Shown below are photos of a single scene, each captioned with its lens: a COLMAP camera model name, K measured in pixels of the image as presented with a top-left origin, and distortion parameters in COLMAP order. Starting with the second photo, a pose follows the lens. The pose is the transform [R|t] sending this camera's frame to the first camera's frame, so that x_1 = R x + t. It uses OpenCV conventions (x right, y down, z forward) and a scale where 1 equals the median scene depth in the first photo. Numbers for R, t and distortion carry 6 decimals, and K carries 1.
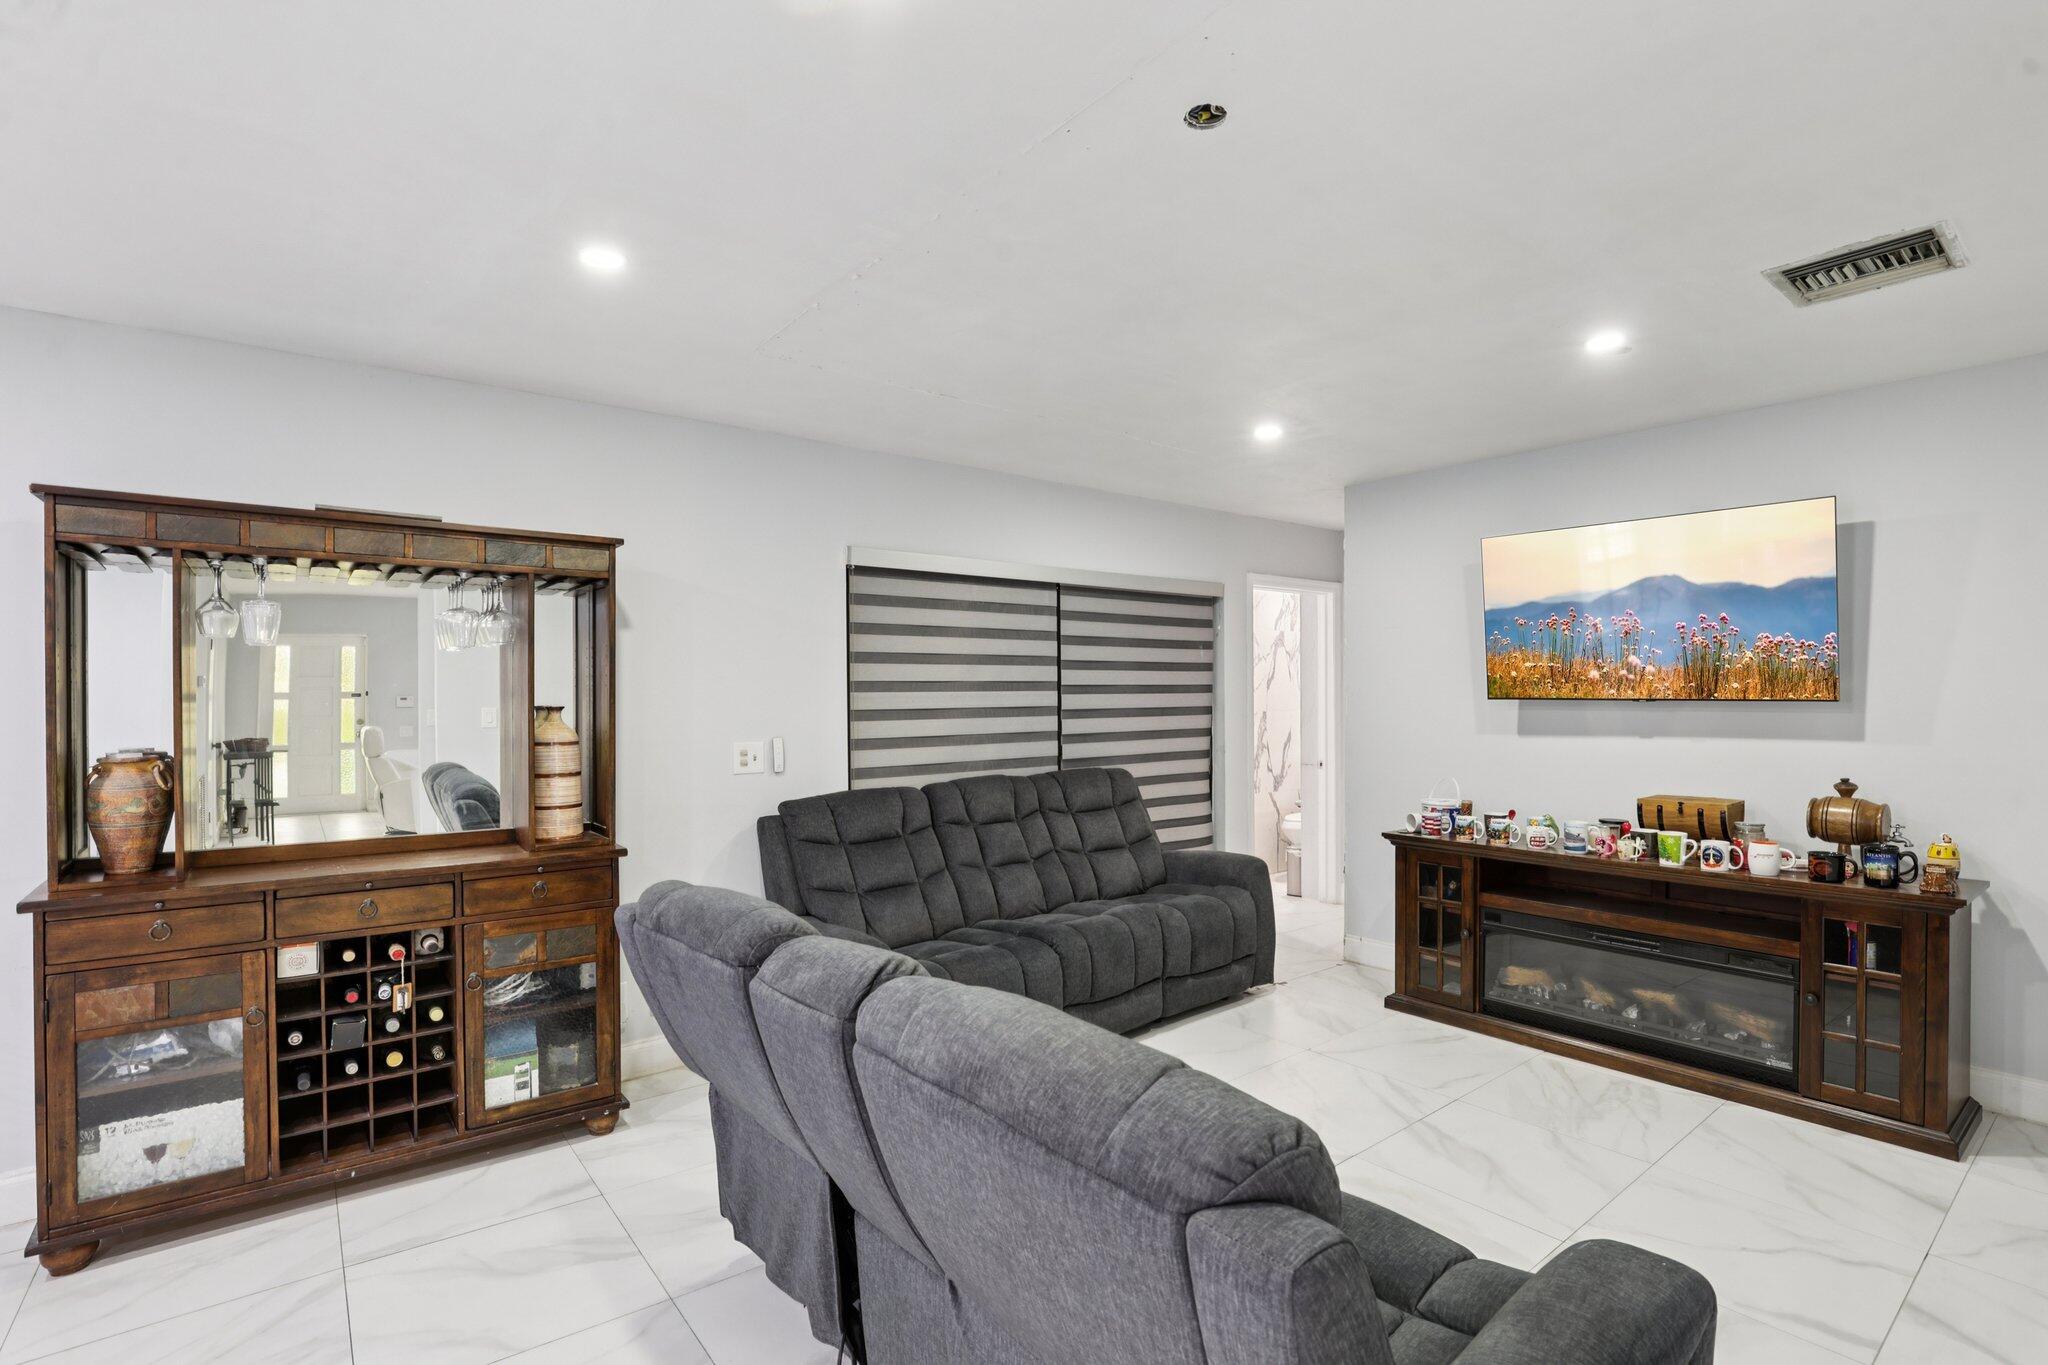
lens RADIAL K [[954.8, 0, 1030.7], [0, 954.8, 699.5], [0, 0, 1]] dist [-0.033522, 0.000369]
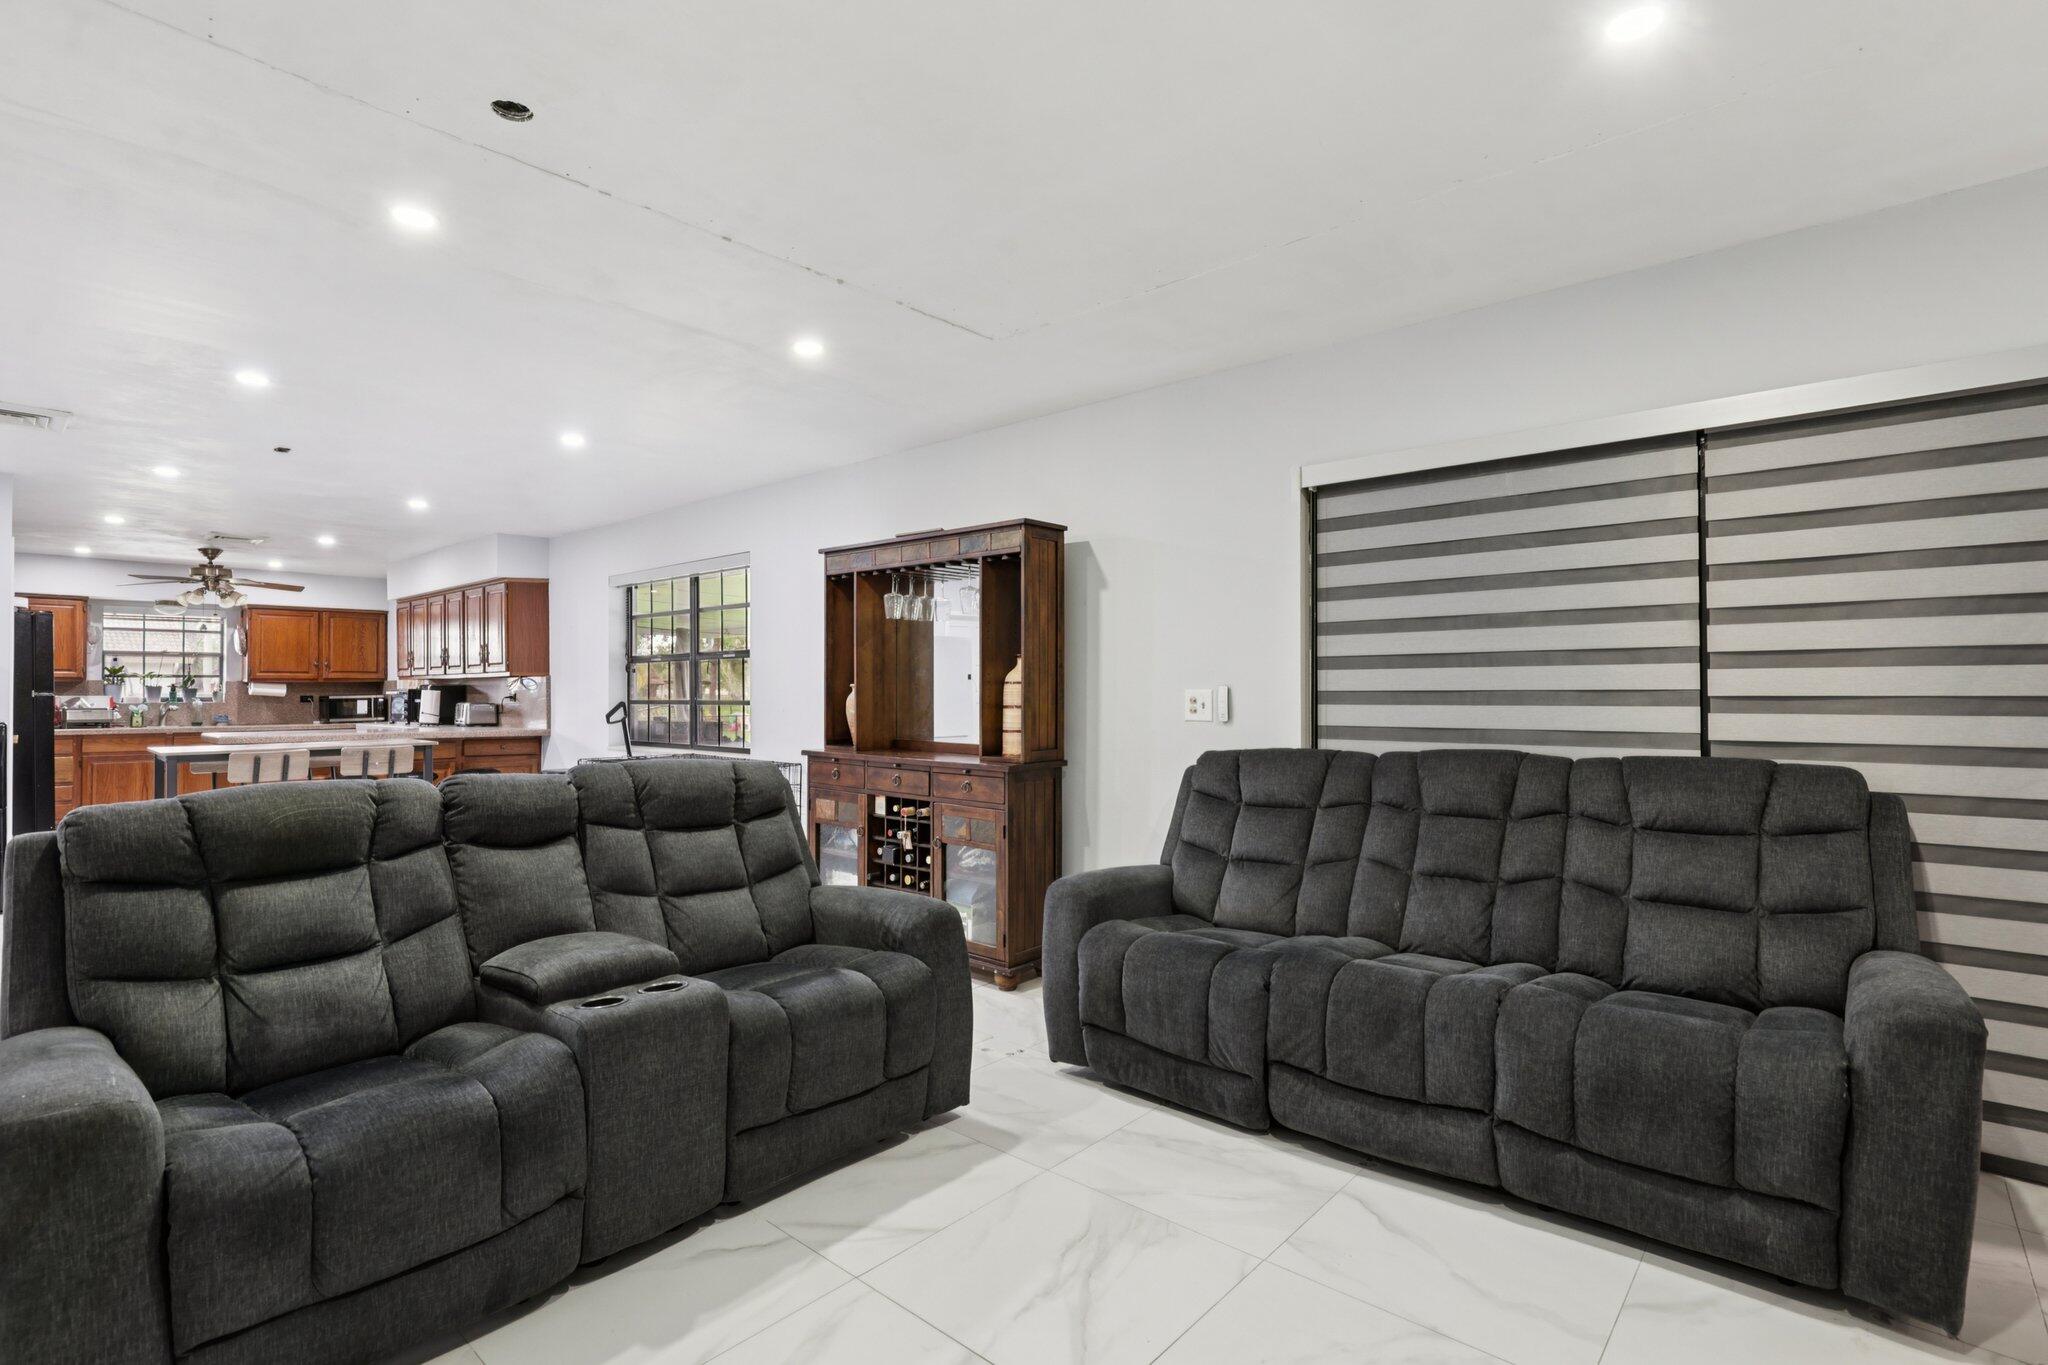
lens RADIAL K [[960.8, 0, 1032.5], [0, 960.8, 678.5], [0, 0, 1]] dist [-0.014347, 0.008186]
pose [[0.176548, -0.004159, -0.984283, 0.703424], [-0.002798, 0.999985, -0.004727, 0.040597], [0.984288, 0.003588, 0.176534, 0.686739]]
